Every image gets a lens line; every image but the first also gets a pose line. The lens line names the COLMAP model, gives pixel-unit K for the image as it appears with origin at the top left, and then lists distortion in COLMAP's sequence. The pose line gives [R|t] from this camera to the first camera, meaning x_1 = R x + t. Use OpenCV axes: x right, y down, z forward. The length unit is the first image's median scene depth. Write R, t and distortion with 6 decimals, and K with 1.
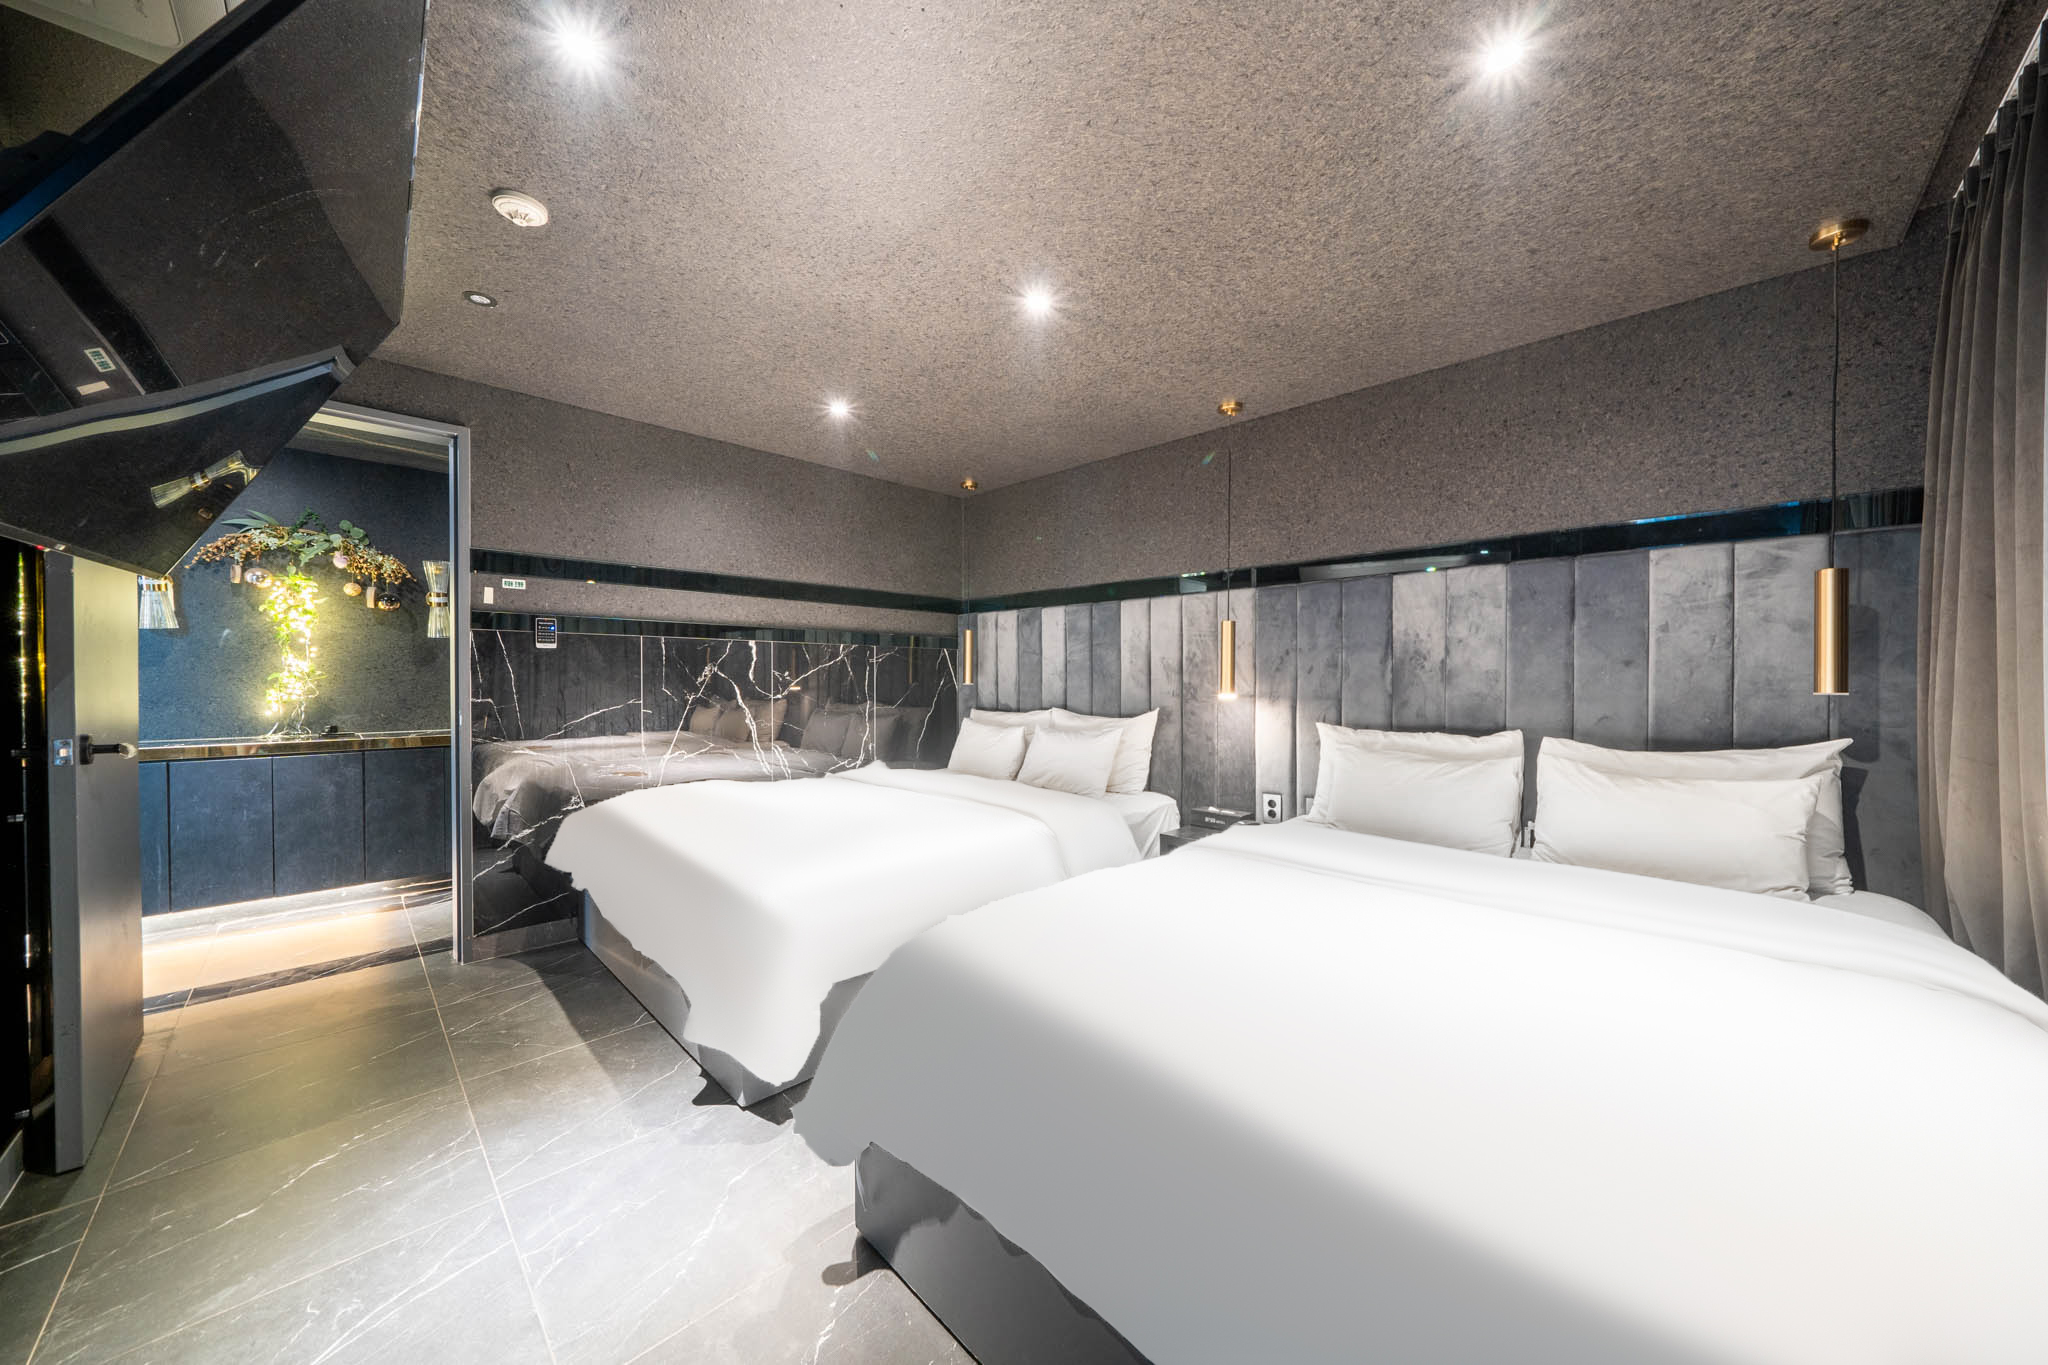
lens RADIAL K [[693.1, 0, 1037.2], [0, 693.1, 687.2], [0, 0, 1]] dist [-0.007278, 0.000098]
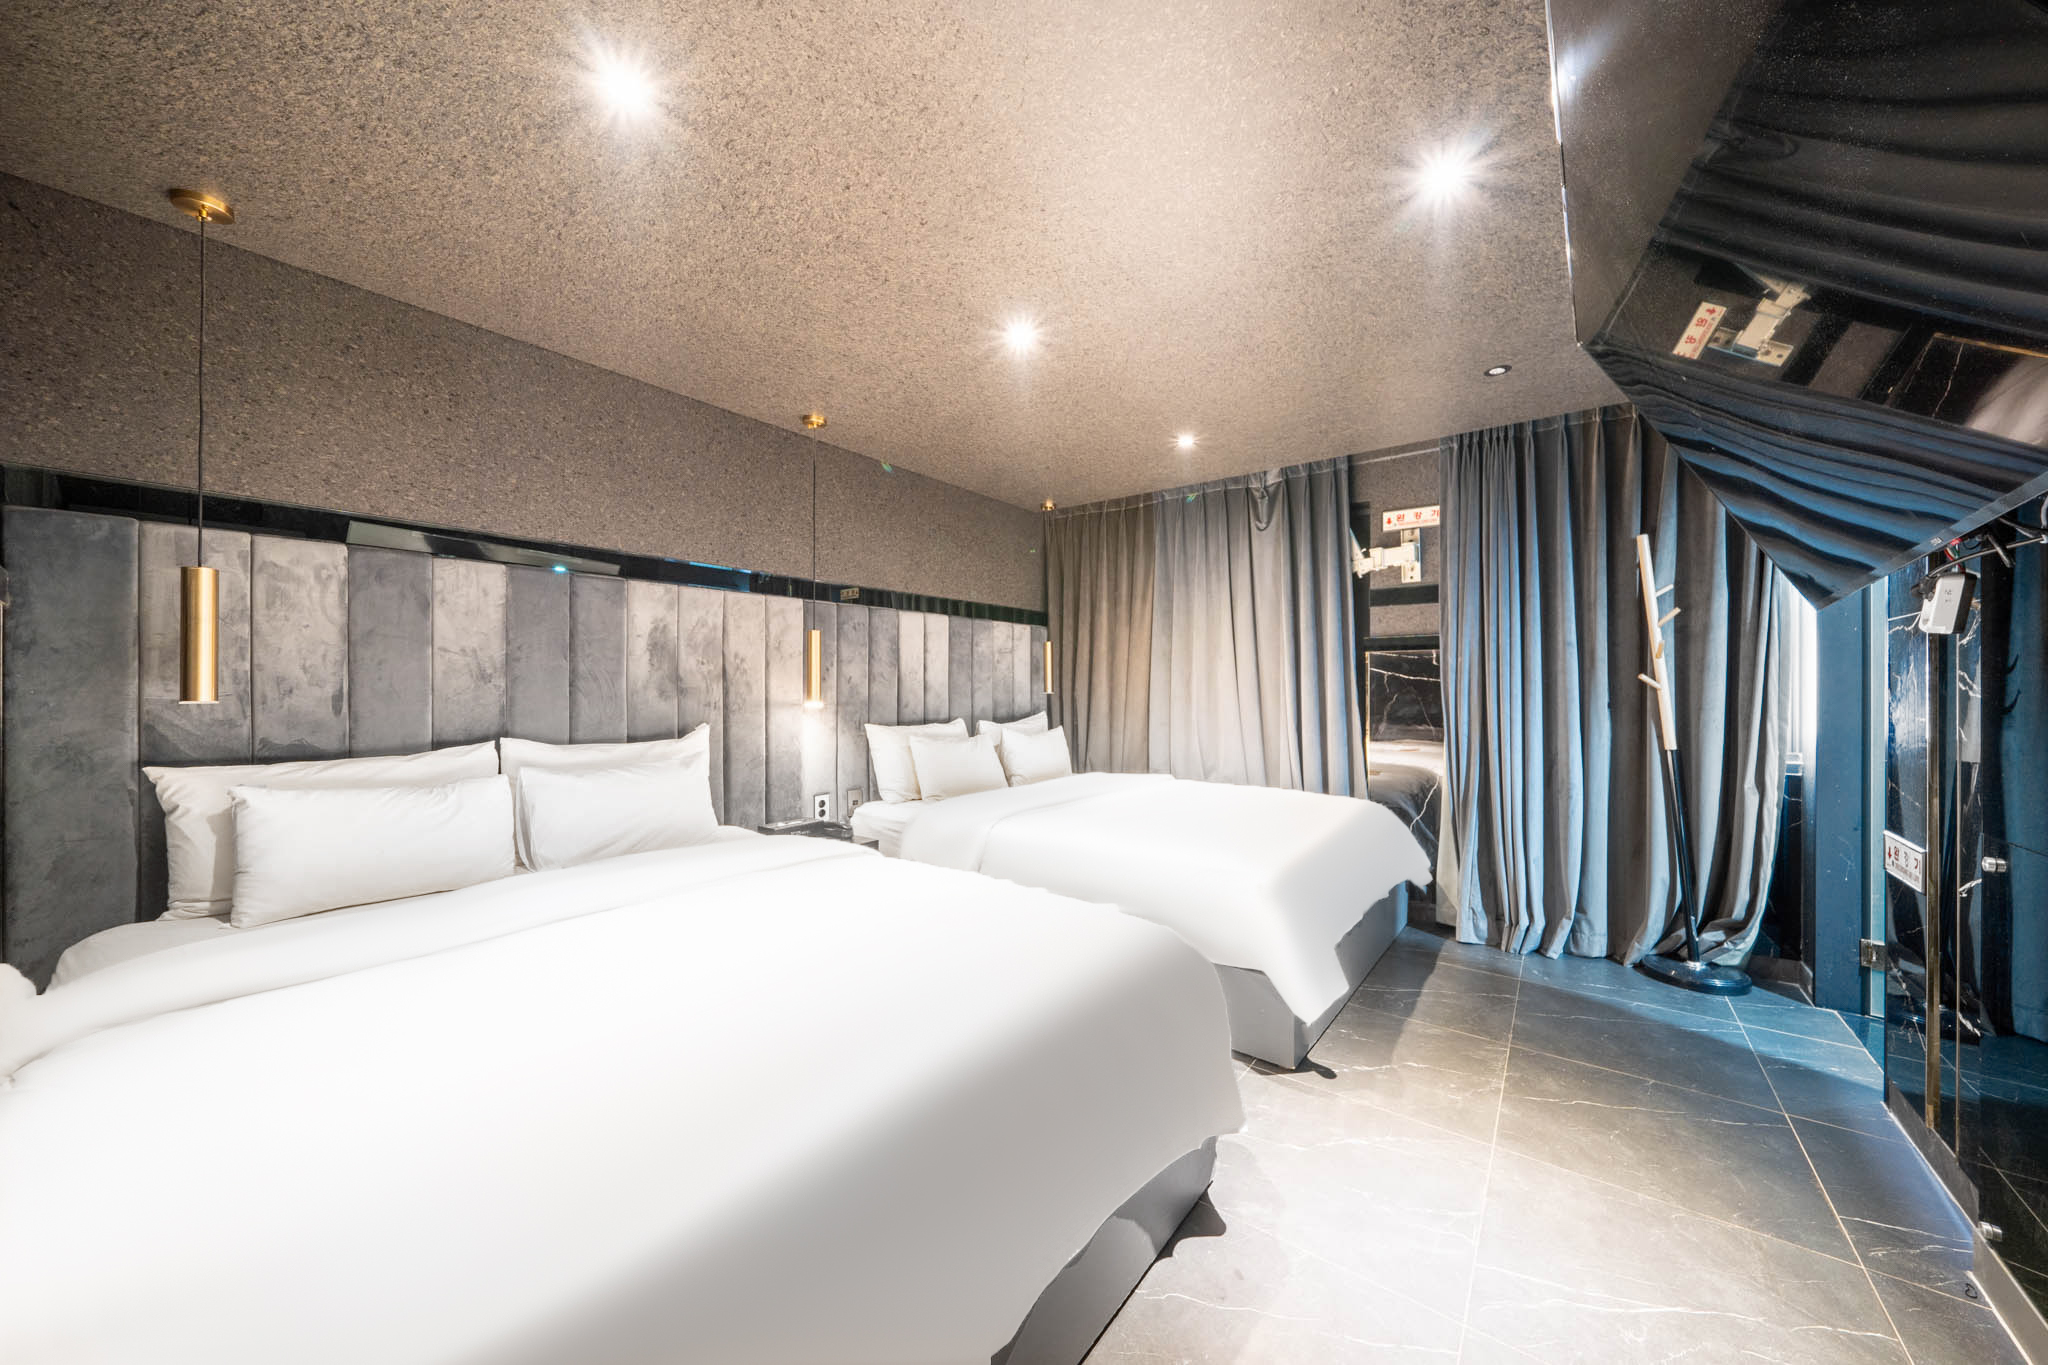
lens RADIAL K [[693.1, 0, 1037.0], [0, 693.1, 686.3], [0, 0, 1]] dist [-0.007278, 0.000098]
pose [[-0.113890, -0.004011, 0.993485, -0.764706], [0.004285, 0.999981, 0.004528, -0.017092], [-0.993484, 0.004773, -0.113871, 0.790113]]
